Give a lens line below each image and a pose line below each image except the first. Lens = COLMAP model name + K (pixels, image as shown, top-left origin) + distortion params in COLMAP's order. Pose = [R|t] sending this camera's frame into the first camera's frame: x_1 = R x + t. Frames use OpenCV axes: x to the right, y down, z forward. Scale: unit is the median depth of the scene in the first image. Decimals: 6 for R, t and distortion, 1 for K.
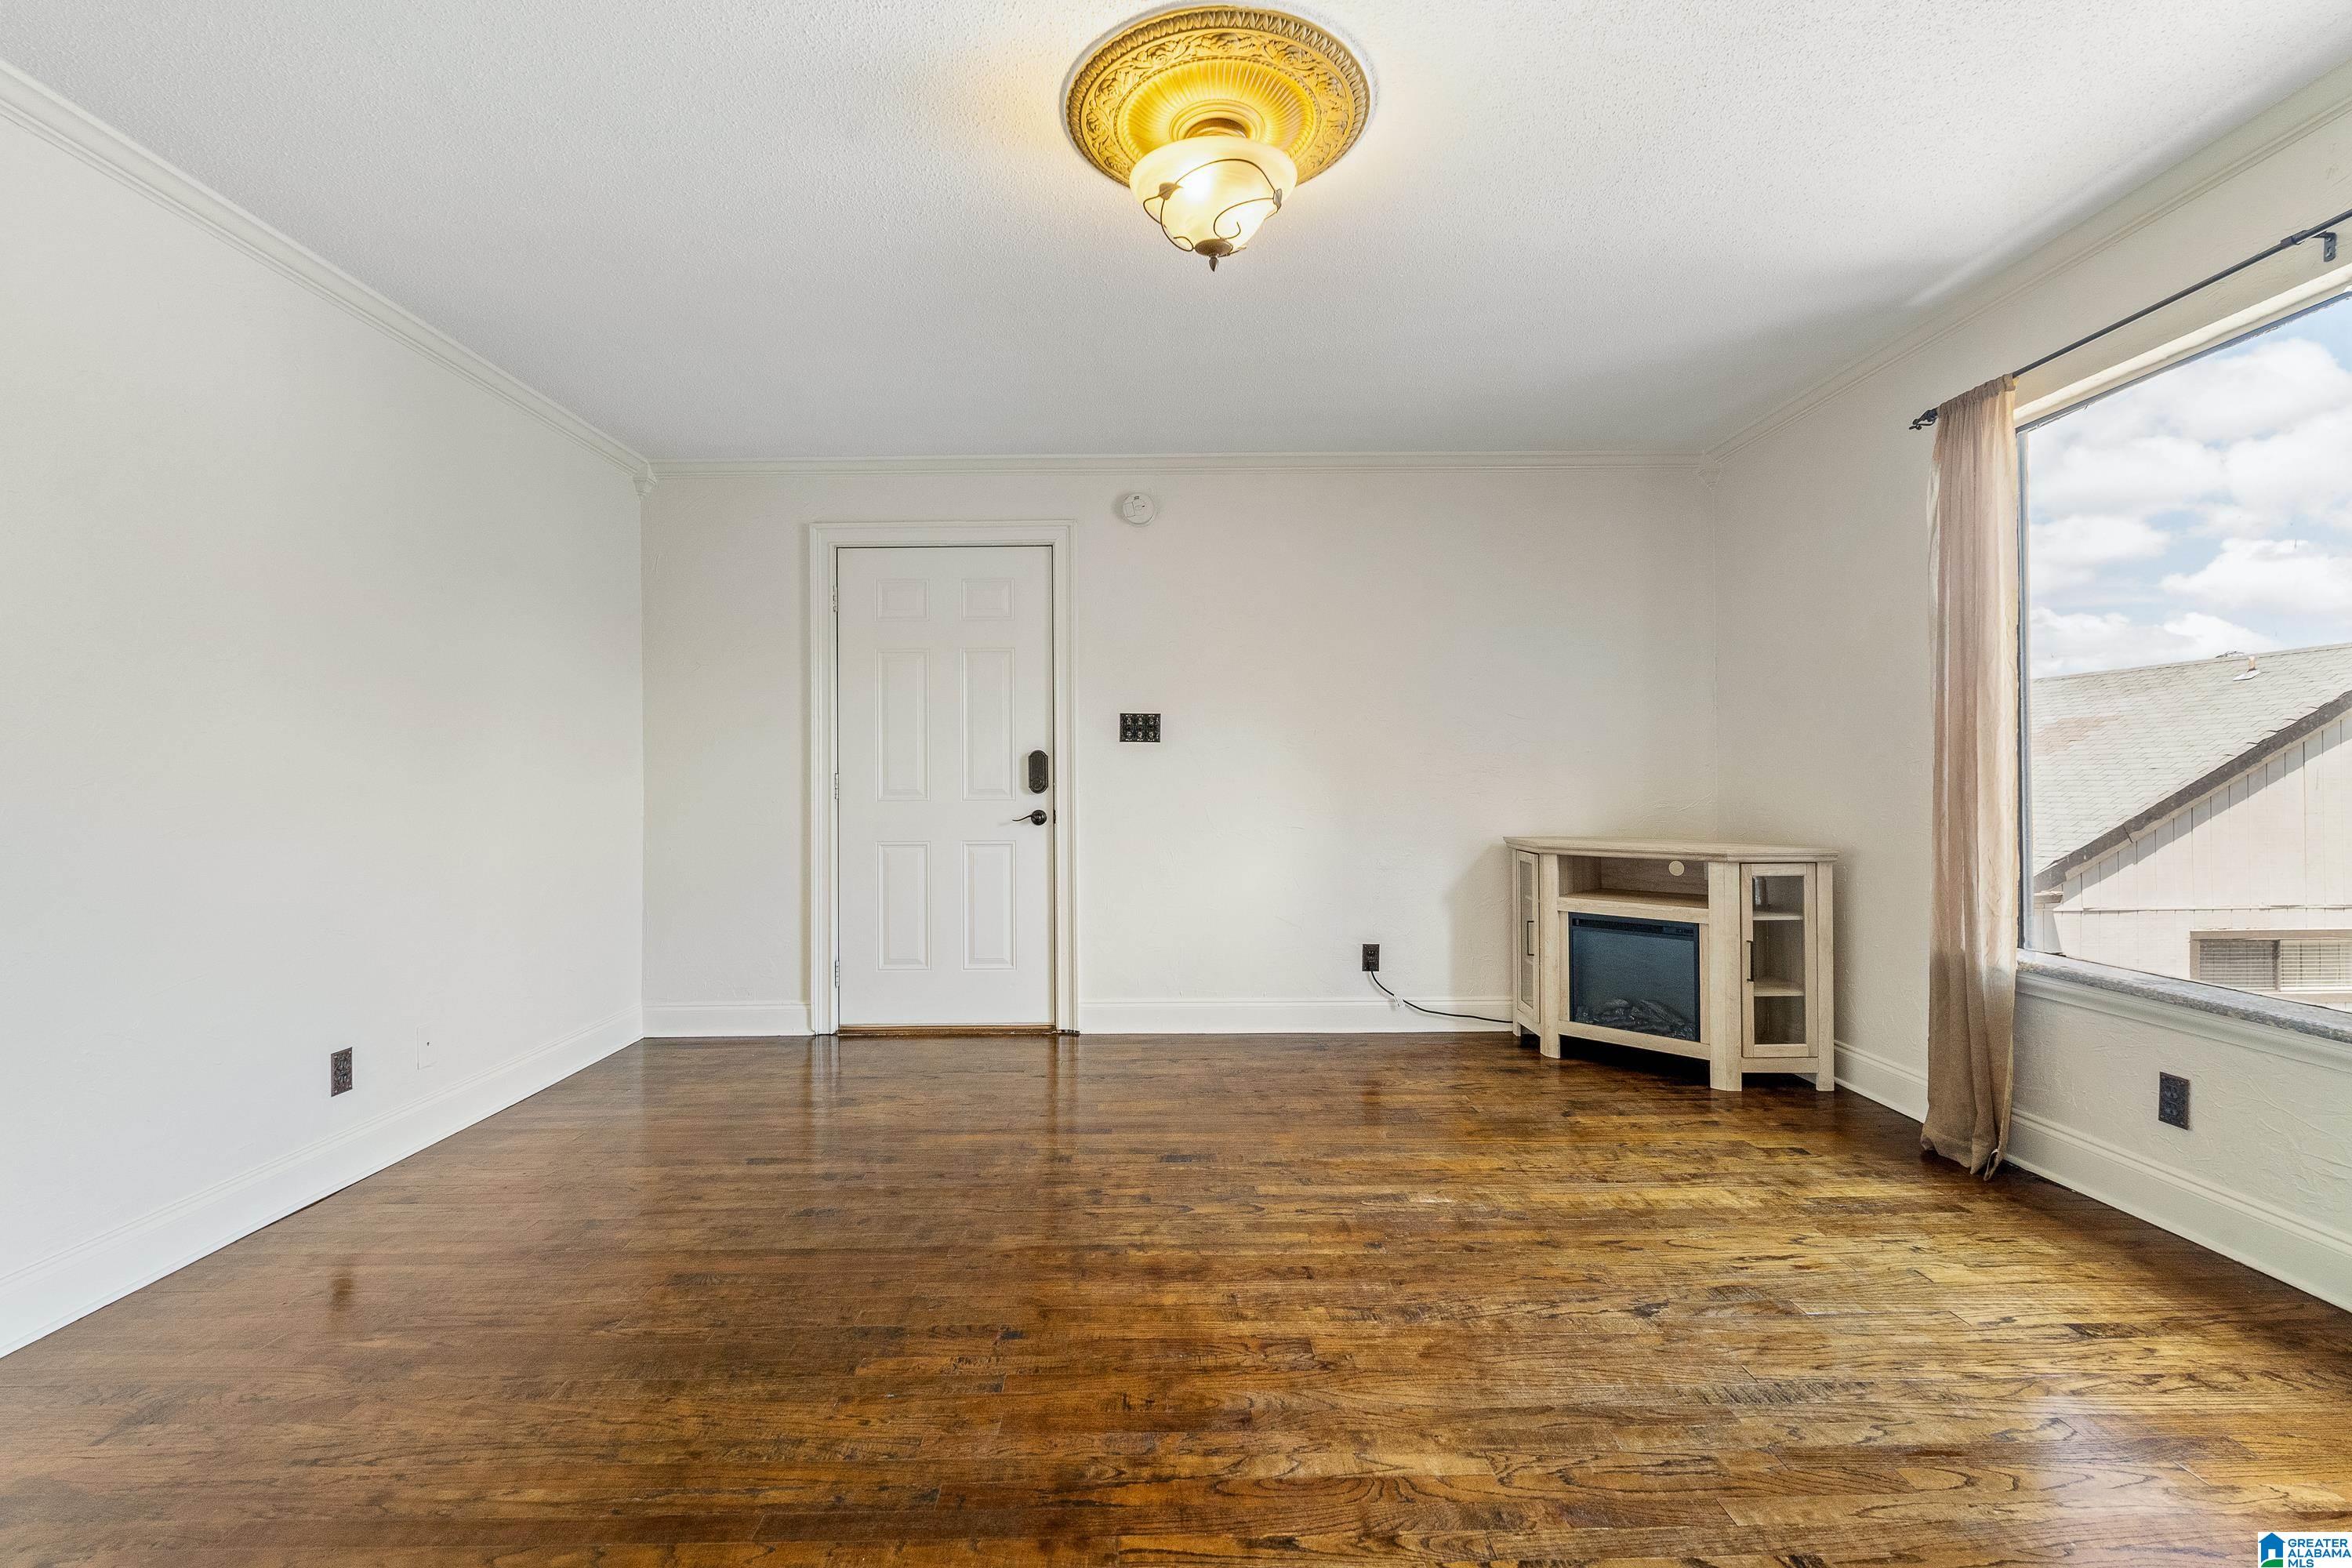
lens RADIAL K [[1046.8, 0, 1164.3], [0, 1046.8, 773.6], [0, 0, 1]] dist [-0.004699, 0.001643]
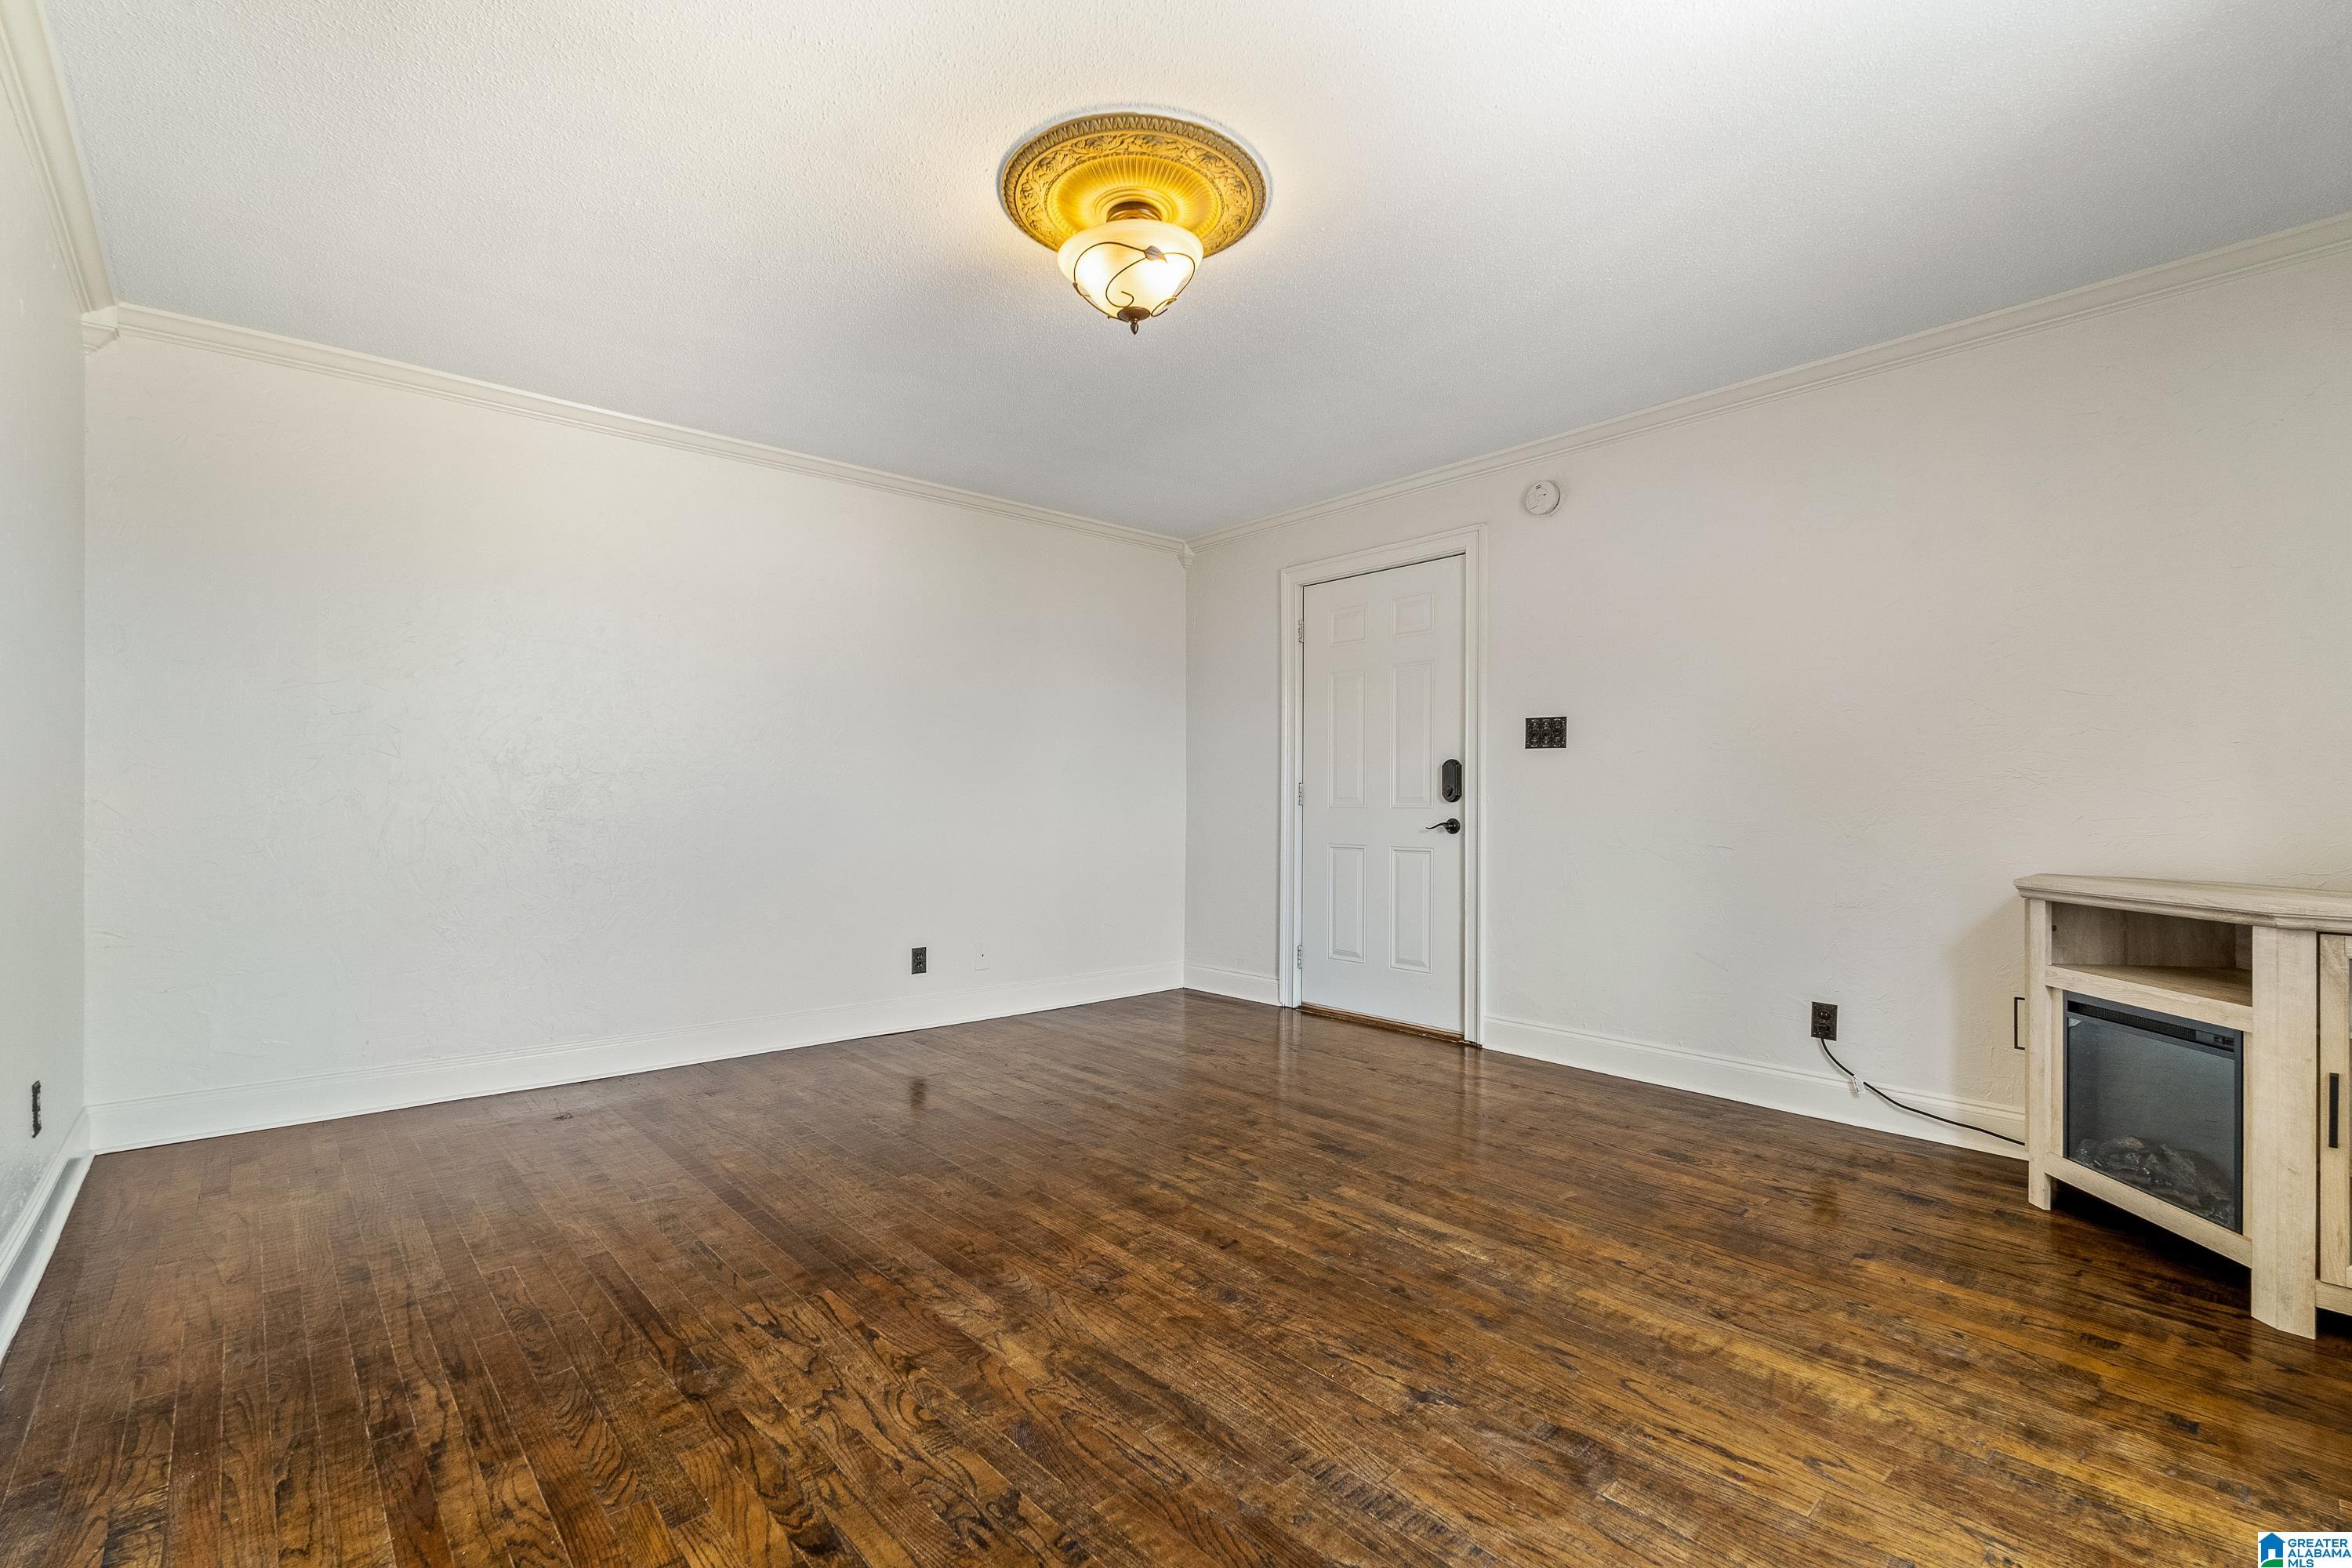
lens RADIAL K [[1046.8, 0, 1163.3], [0, 1046.8, 797.4], [0, 0, 1]] dist [-0.004699, 0.001643]
pose [[0.652515, 0.007189, -0.757742, 0.685702], [-0.005114, 0.999974, 0.005084, 0.016023], [0.757759, 0.000558, 0.652535, 0.200544]]
